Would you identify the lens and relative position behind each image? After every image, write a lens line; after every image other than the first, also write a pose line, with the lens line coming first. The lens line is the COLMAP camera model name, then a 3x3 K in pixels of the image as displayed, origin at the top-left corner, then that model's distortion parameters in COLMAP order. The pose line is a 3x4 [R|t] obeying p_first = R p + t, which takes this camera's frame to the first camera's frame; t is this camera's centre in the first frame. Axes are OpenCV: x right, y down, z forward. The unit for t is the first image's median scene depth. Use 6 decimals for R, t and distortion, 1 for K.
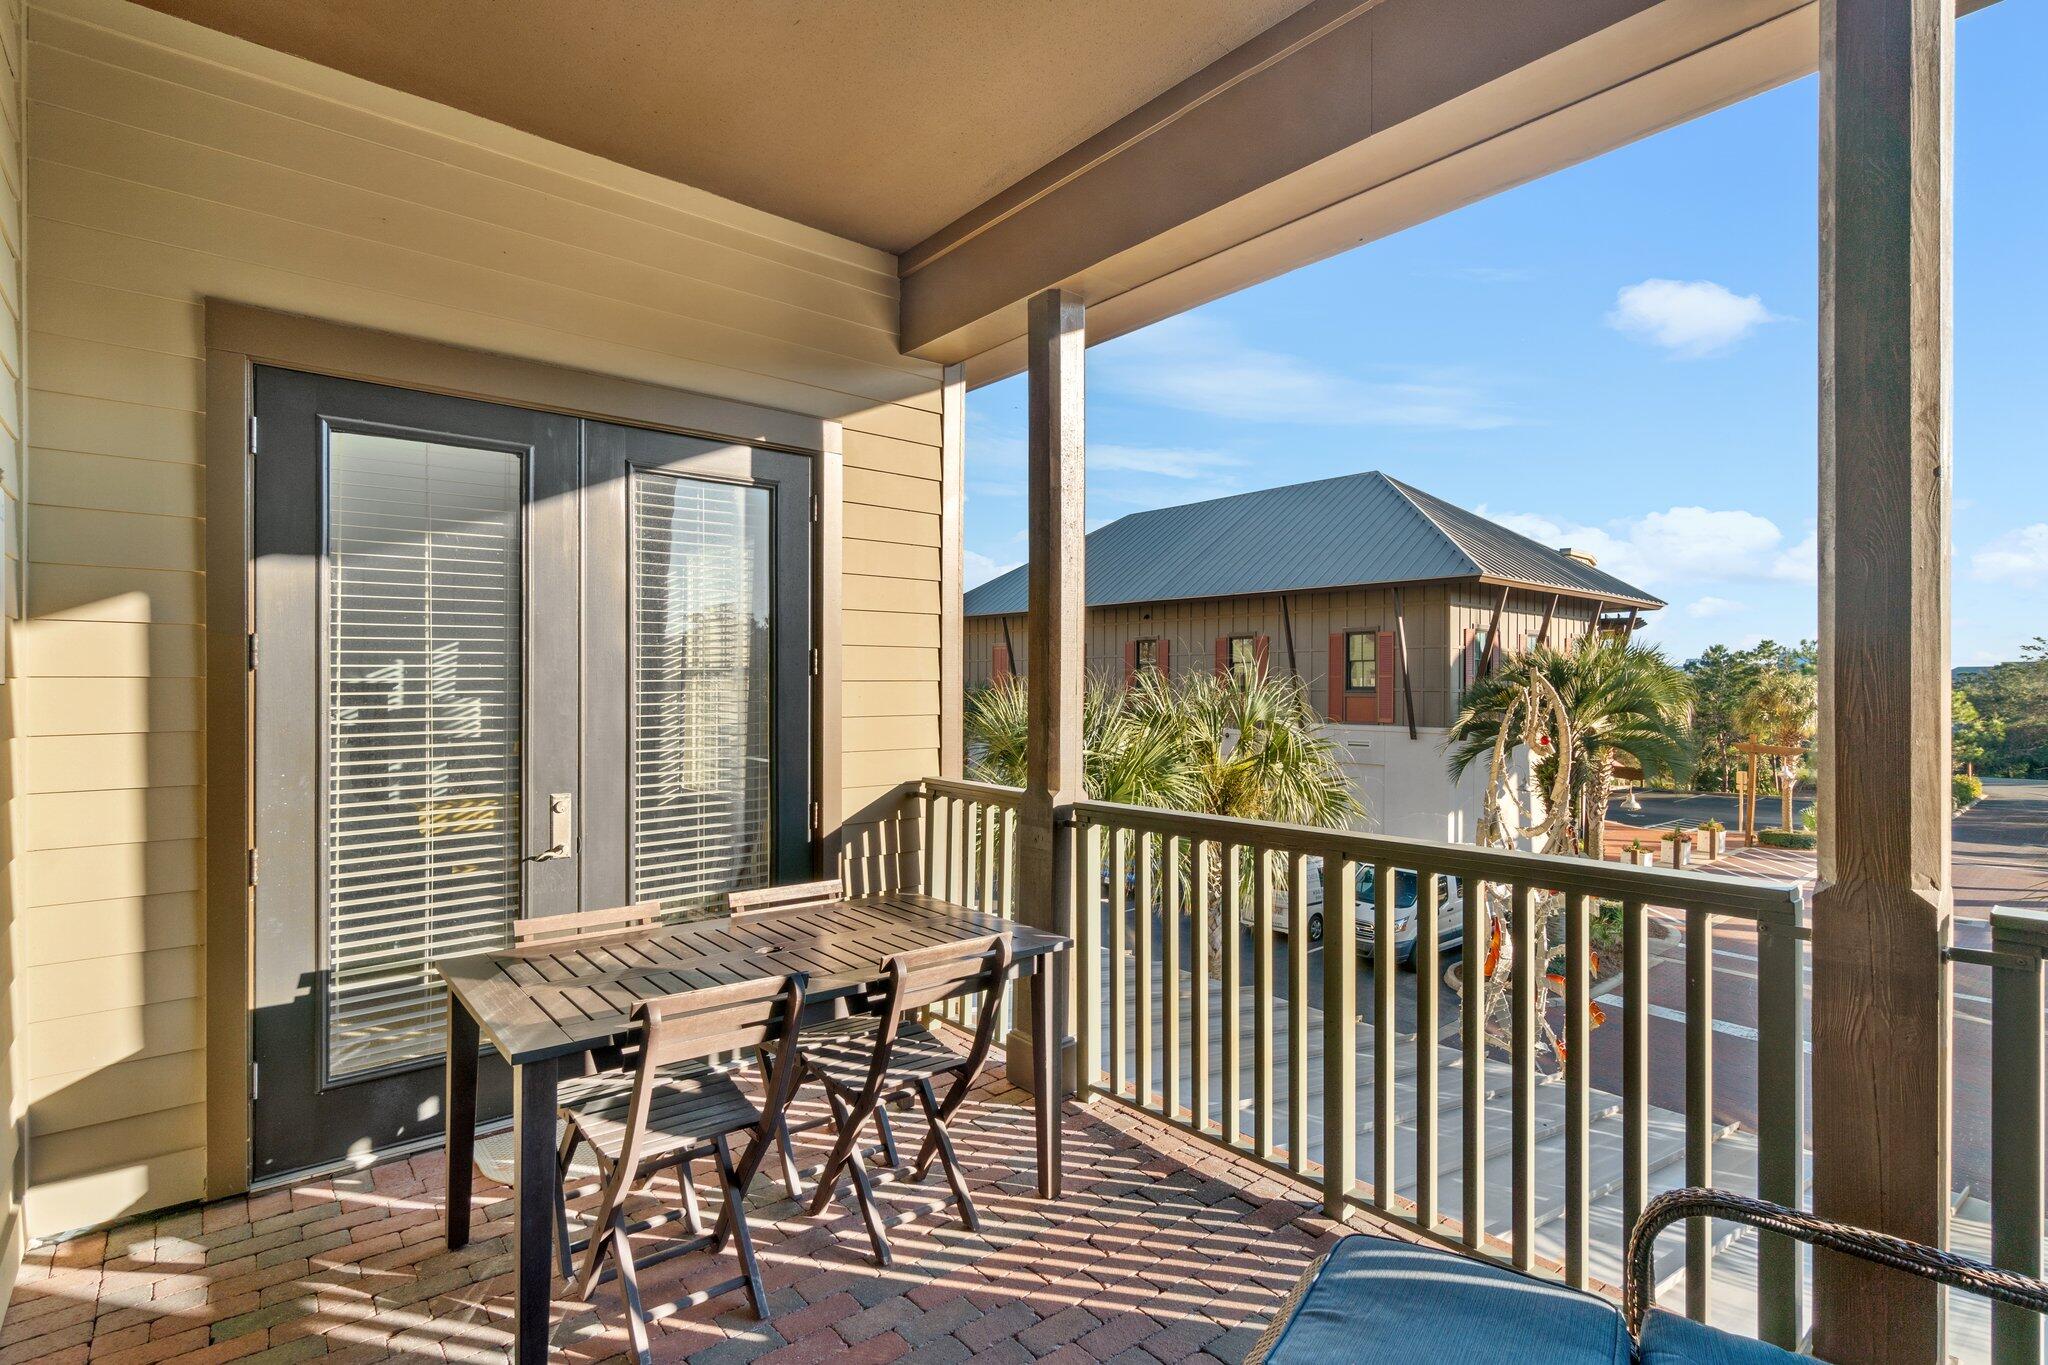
lens RADIAL K [[991.7, 0, 1020.0], [0, 991.7, 679.5], [0, 0, 1]] dist [0.006354, 0.001080]
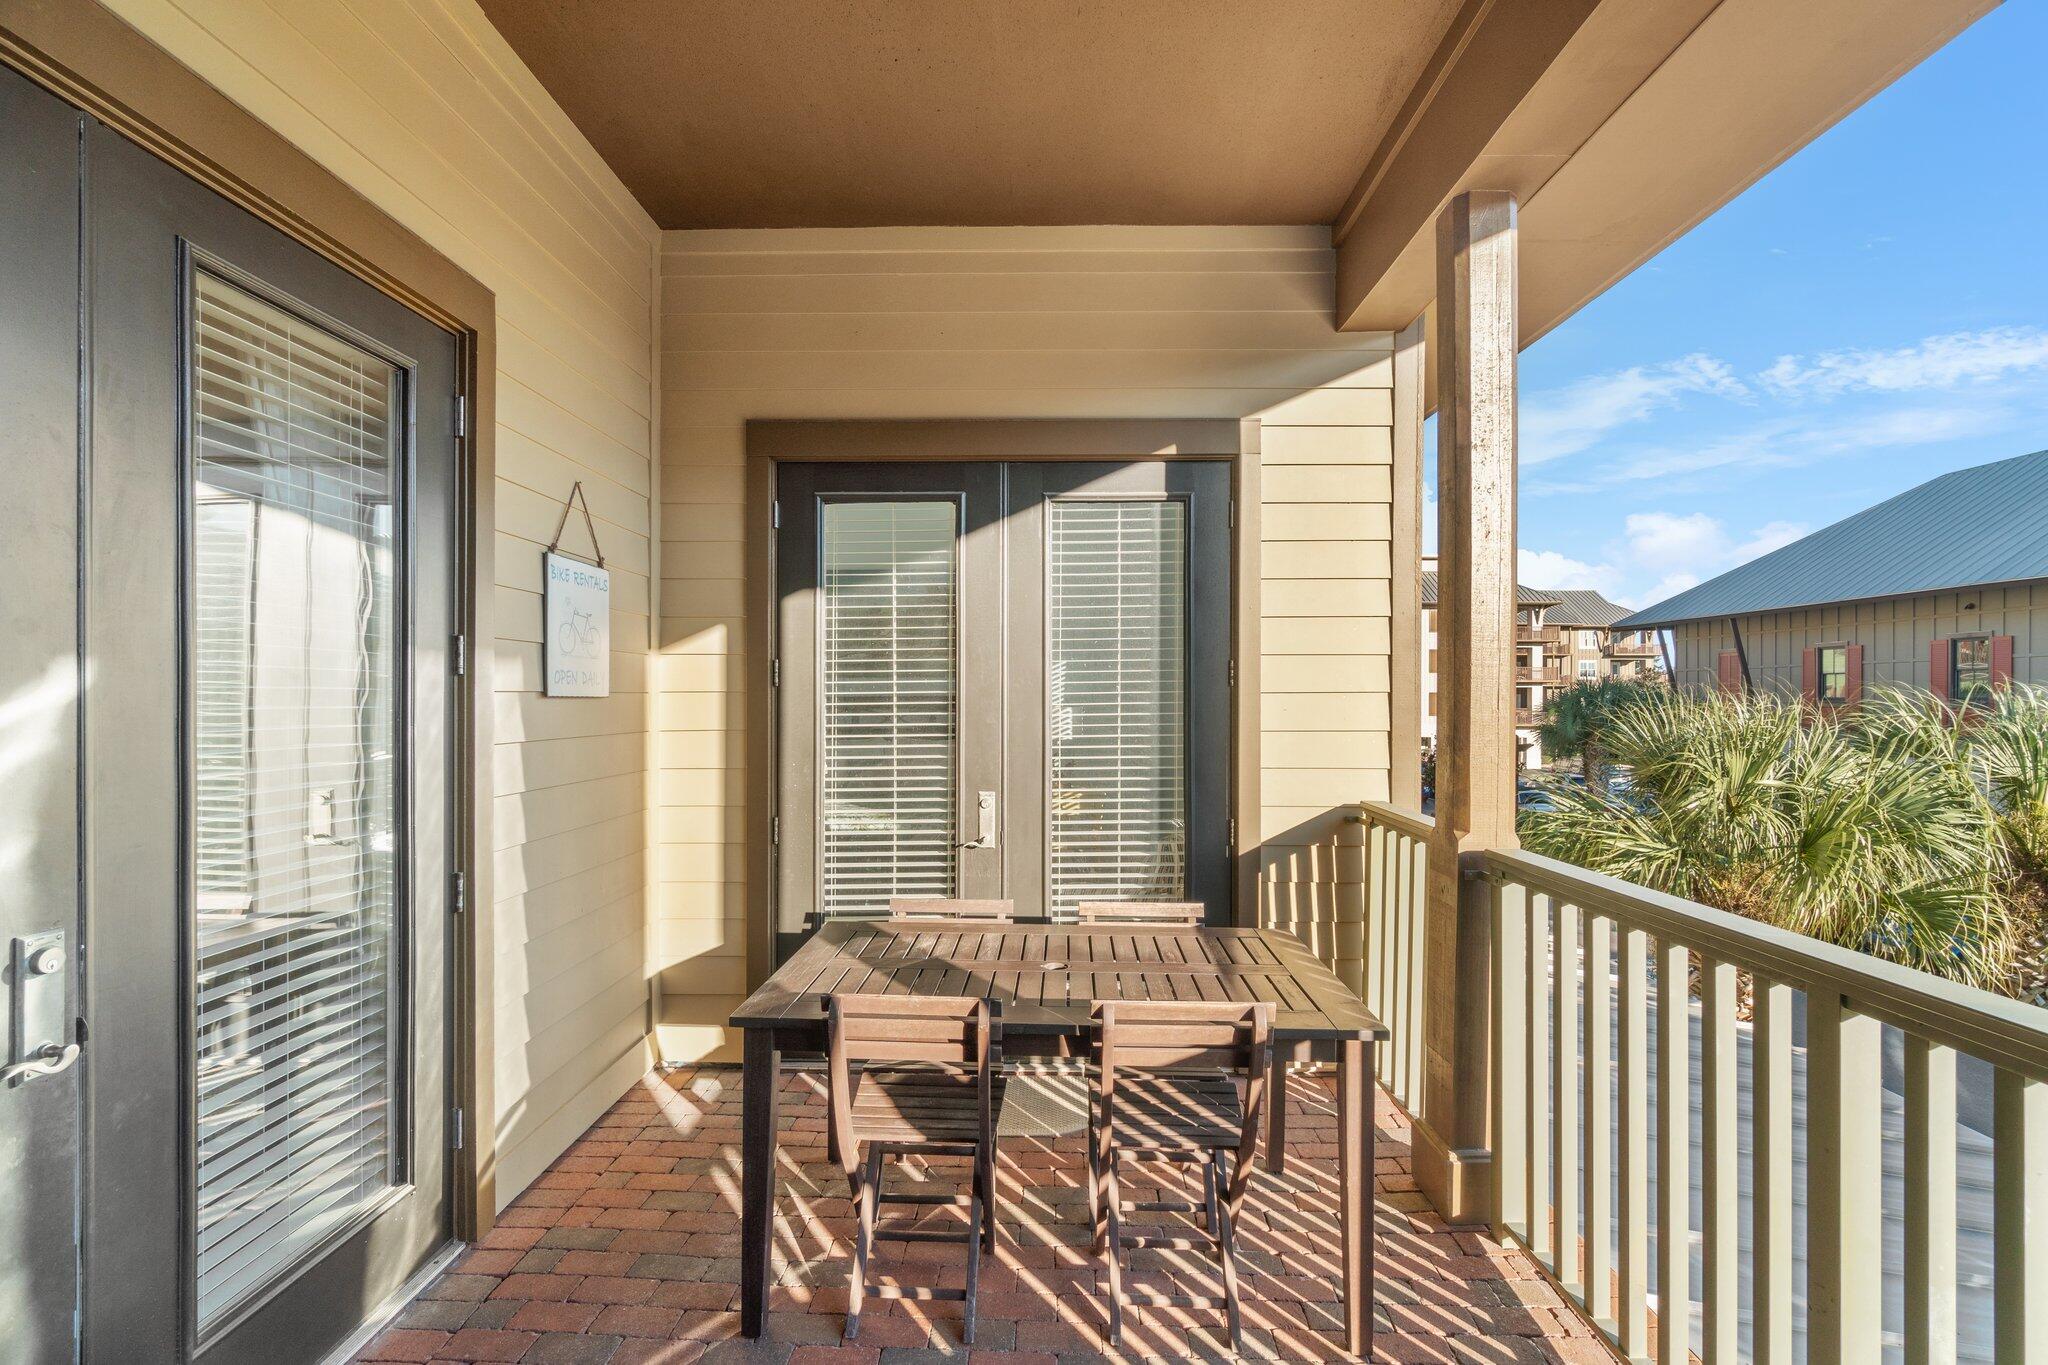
lens RADIAL K [[888.8, 0, 1017.4], [0, 888.8, 694.3], [0, 0, 1]] dist [-0.000316, 0.000922]
pose [[0.756275, -0.001351, -0.654252, 0.193873], [0.002572, 0.999996, 0.000909, 0.001138], [0.654248, -0.002371, 0.756276, 0.200628]]
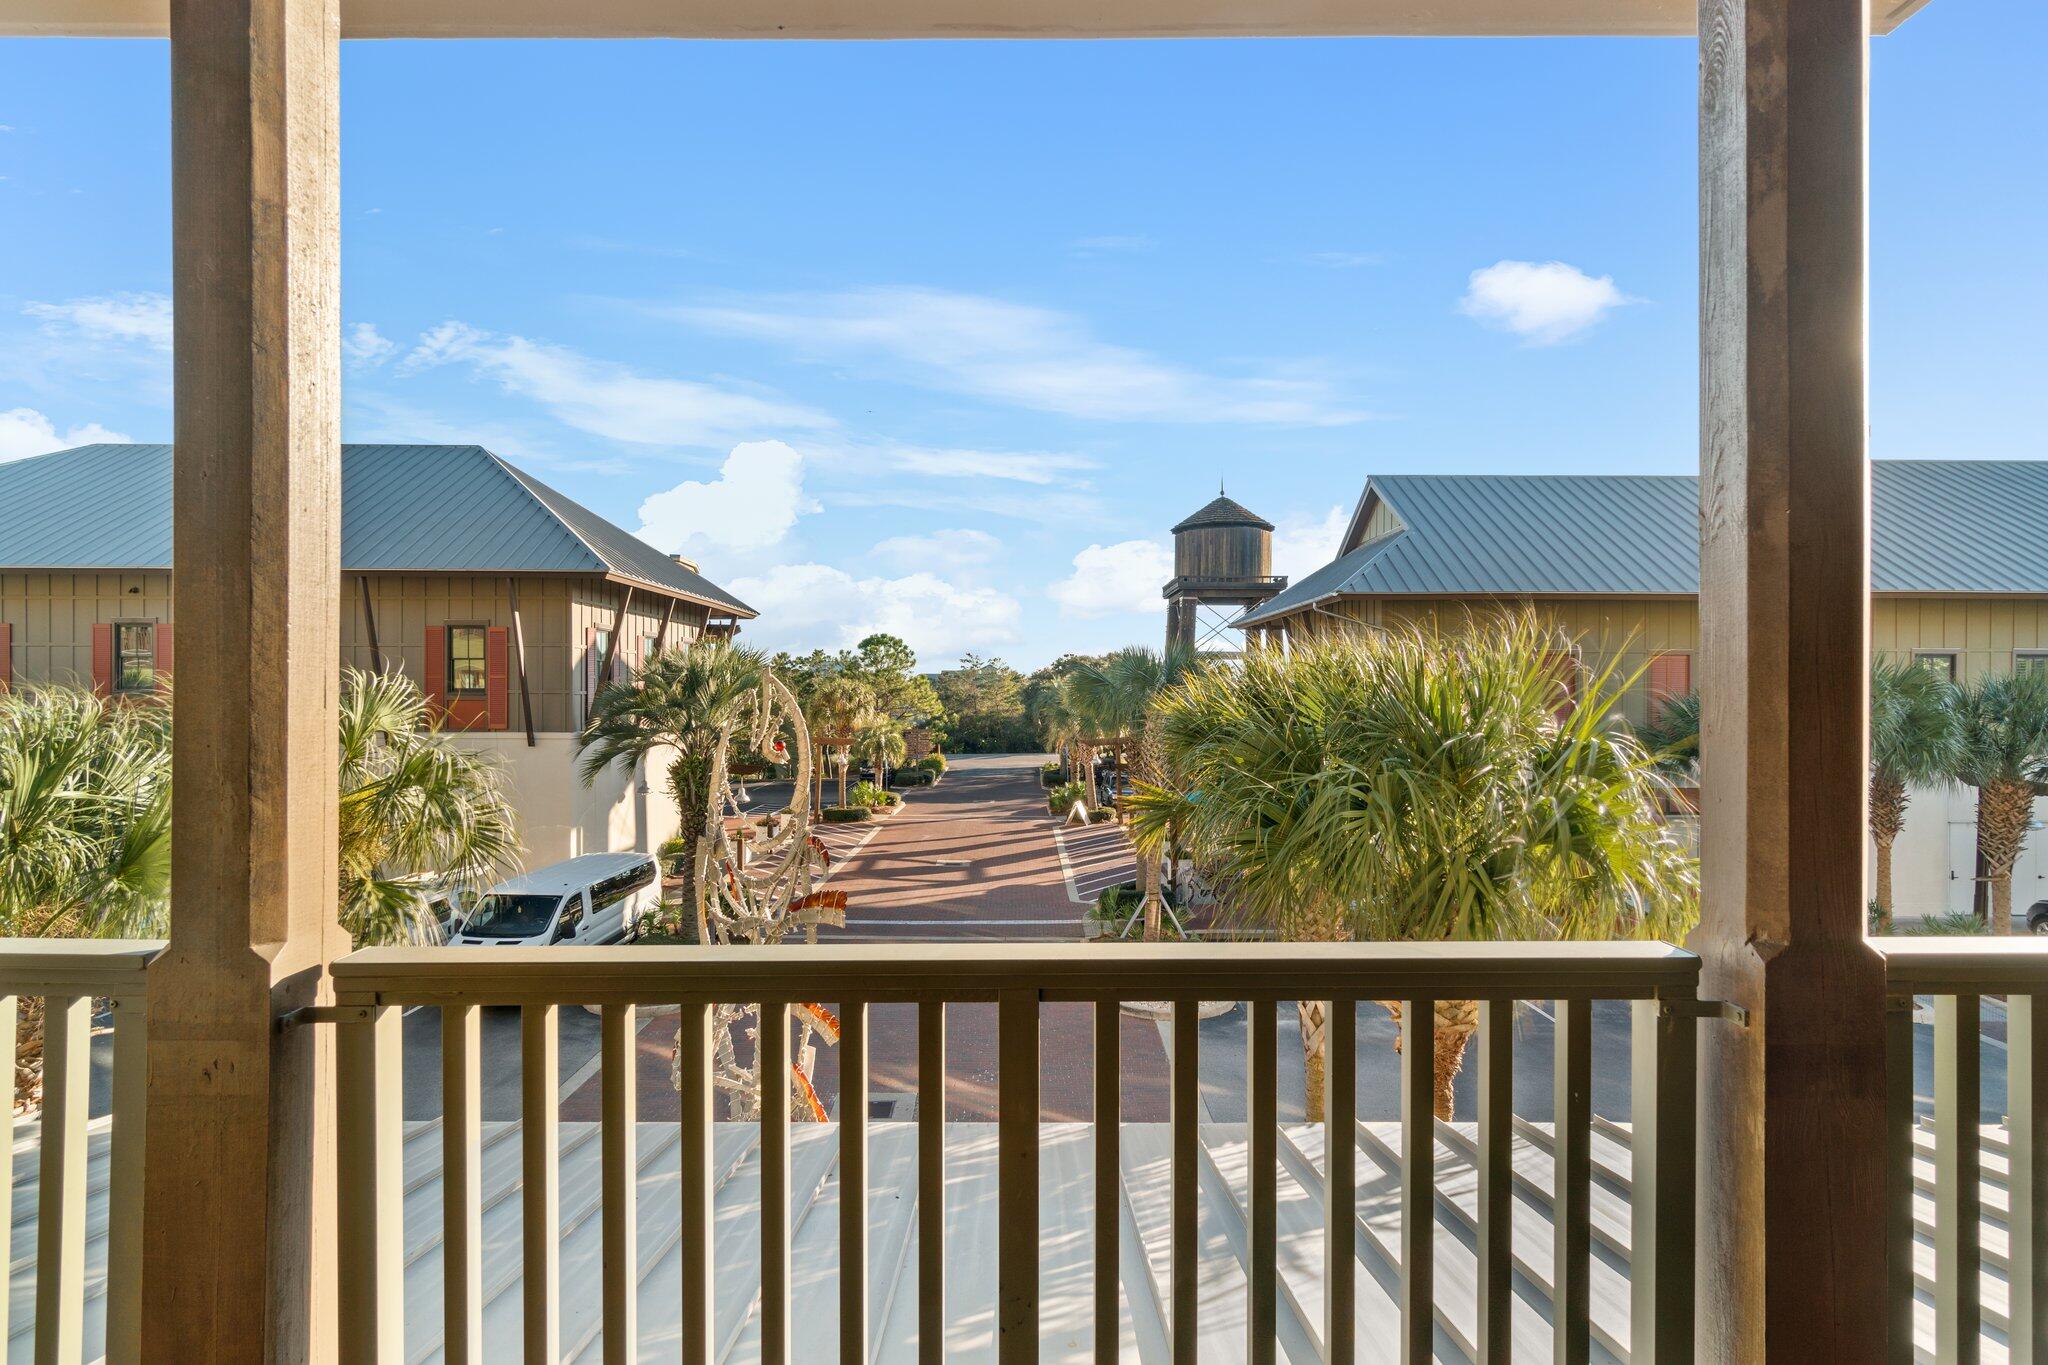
lens RADIAL K [[991.7, 0, 1024.5], [0, 991.7, 684.7], [0, 0, 1]] dist [0.006354, 0.001080]
pose [[0.643838, 0.003070, 0.765156, -0.066463], [-0.005748, 0.999983, 0.000825, 0.003514], [-0.765141, -0.004929, 0.643844, 0.425211]]
